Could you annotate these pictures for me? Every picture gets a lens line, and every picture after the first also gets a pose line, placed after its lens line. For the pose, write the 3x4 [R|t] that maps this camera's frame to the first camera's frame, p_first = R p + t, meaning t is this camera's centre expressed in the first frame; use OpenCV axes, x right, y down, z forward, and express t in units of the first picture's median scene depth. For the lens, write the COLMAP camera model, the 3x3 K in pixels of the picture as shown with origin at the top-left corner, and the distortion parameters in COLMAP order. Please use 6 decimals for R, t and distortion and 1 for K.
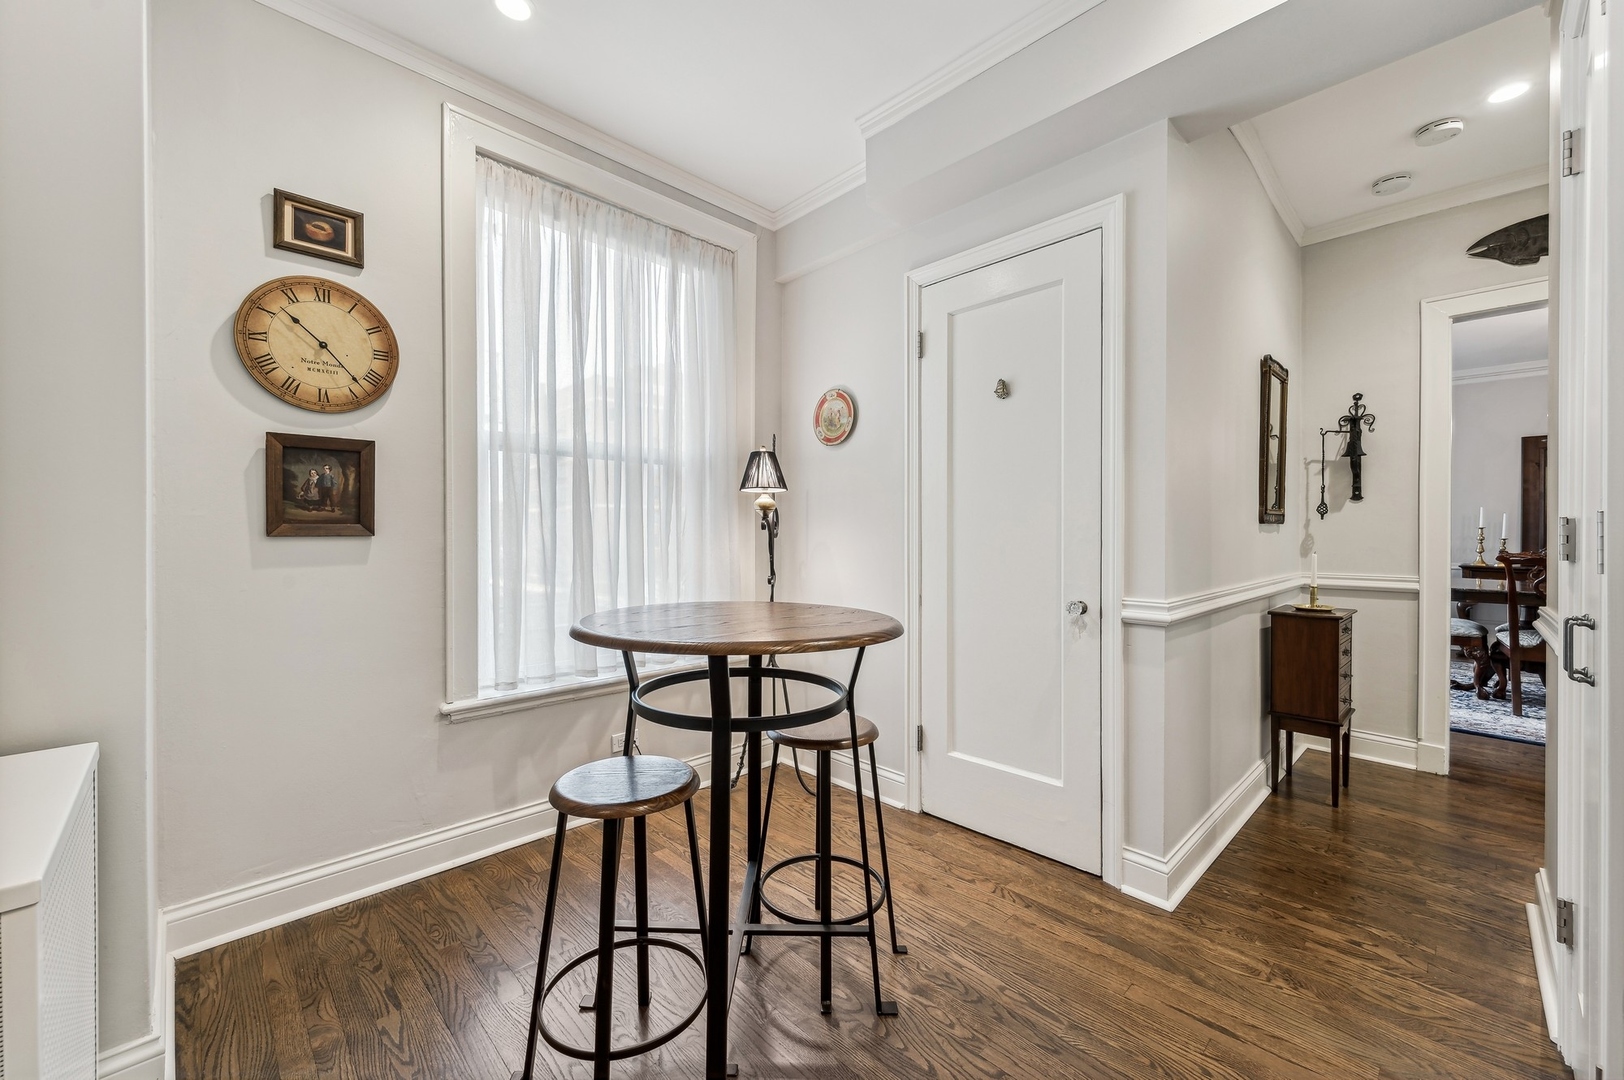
lens RADIAL K [[645.9, 0, 816.0], [0, 645.9, 539.2], [0, 0, 1]] dist [-0.001264, 0.000314]
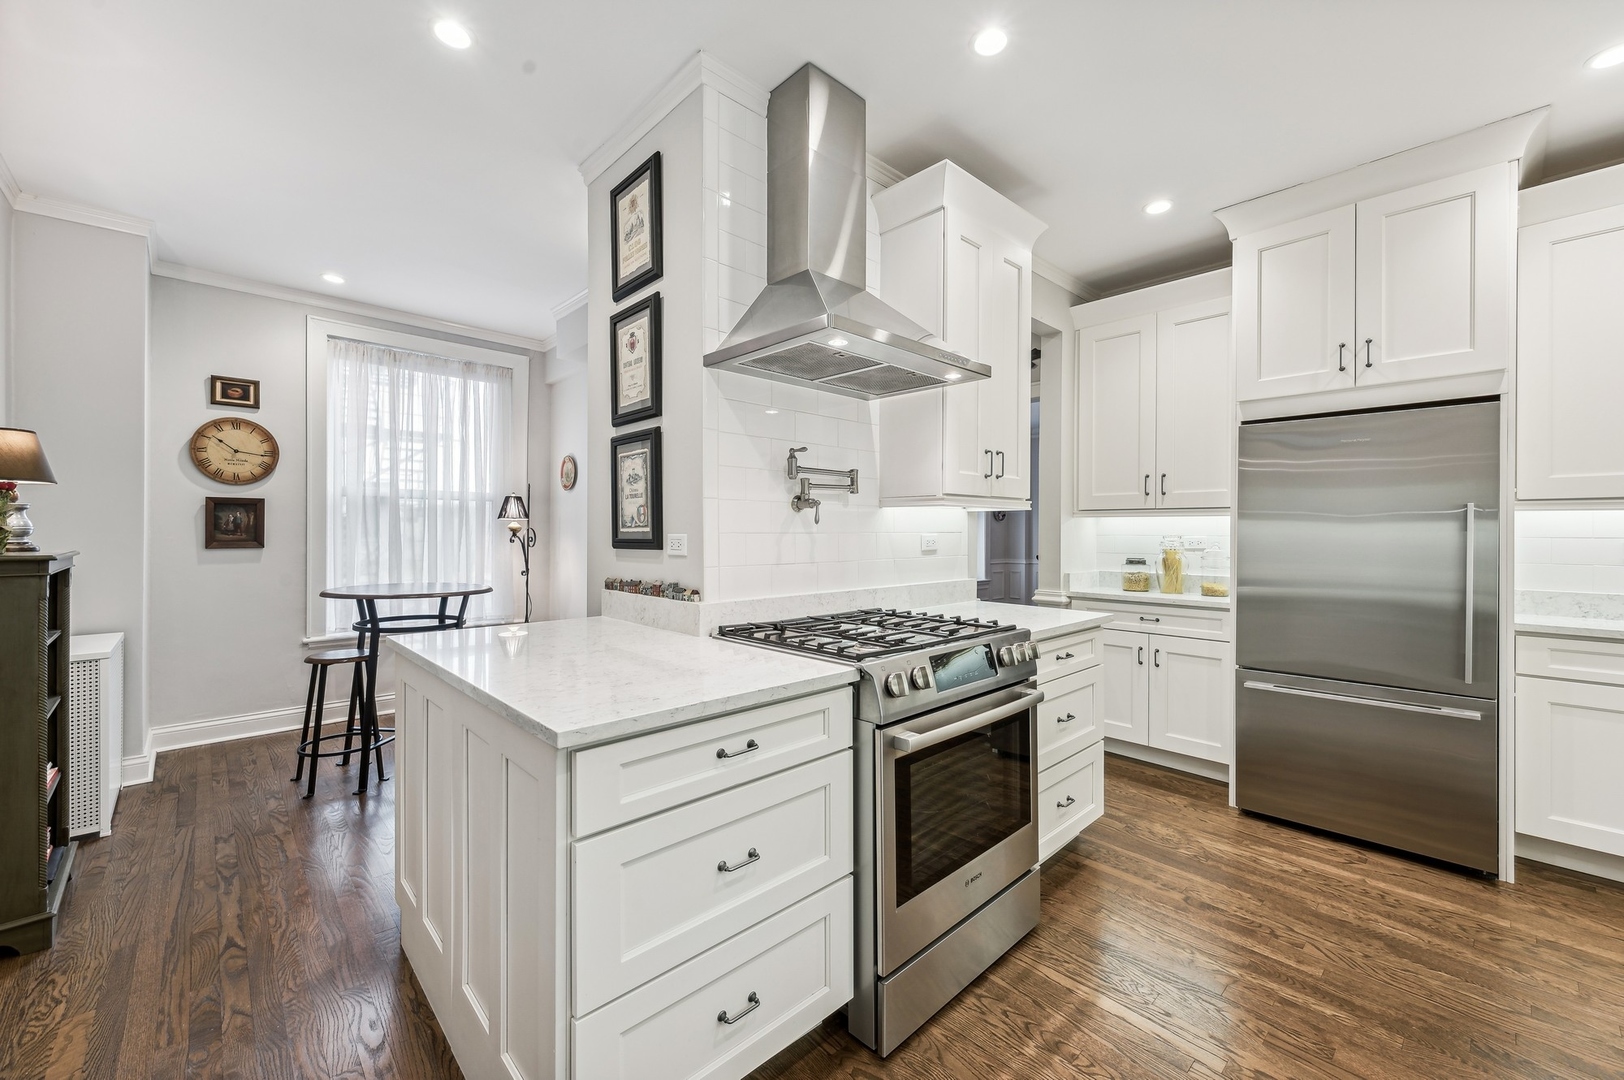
lens RADIAL K [[645.9, 0, 810.9], [0, 645.9, 532.7], [0, 0, 1]] dist [-0.001264, 0.000314]
pose [[0.999893, 0.005522, -0.013536, 0.955230], [-0.005609, 0.999964, -0.006393, -0.046514], [0.013500, 0.006468, 0.999888, -0.885276]]
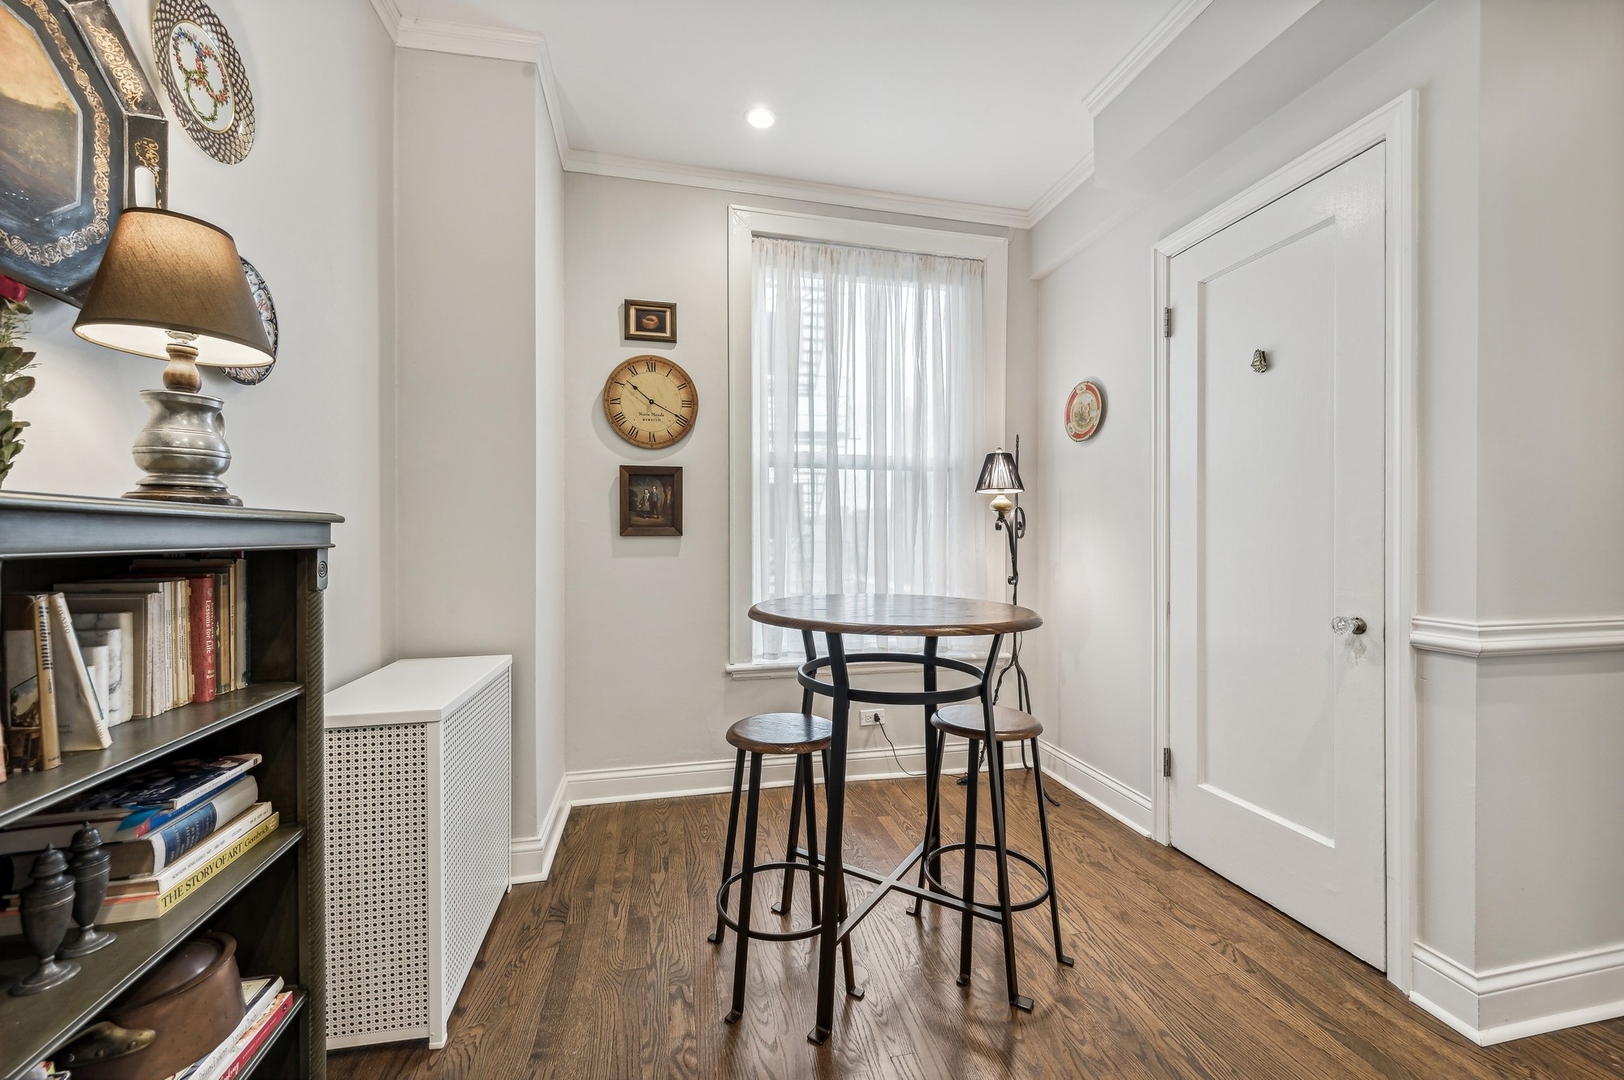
lens RADIAL K [[645.9, 0, 811.3], [0, 645.9, 539.7], [0, 0, 1]] dist [-0.001264, 0.000314]
pose [[0.851563, 0.002141, -0.524248, 0.267762], [-0.004221, 0.999987, -0.002774, 0.005943], [0.524236, 0.004575, 0.851561, -0.026335]]
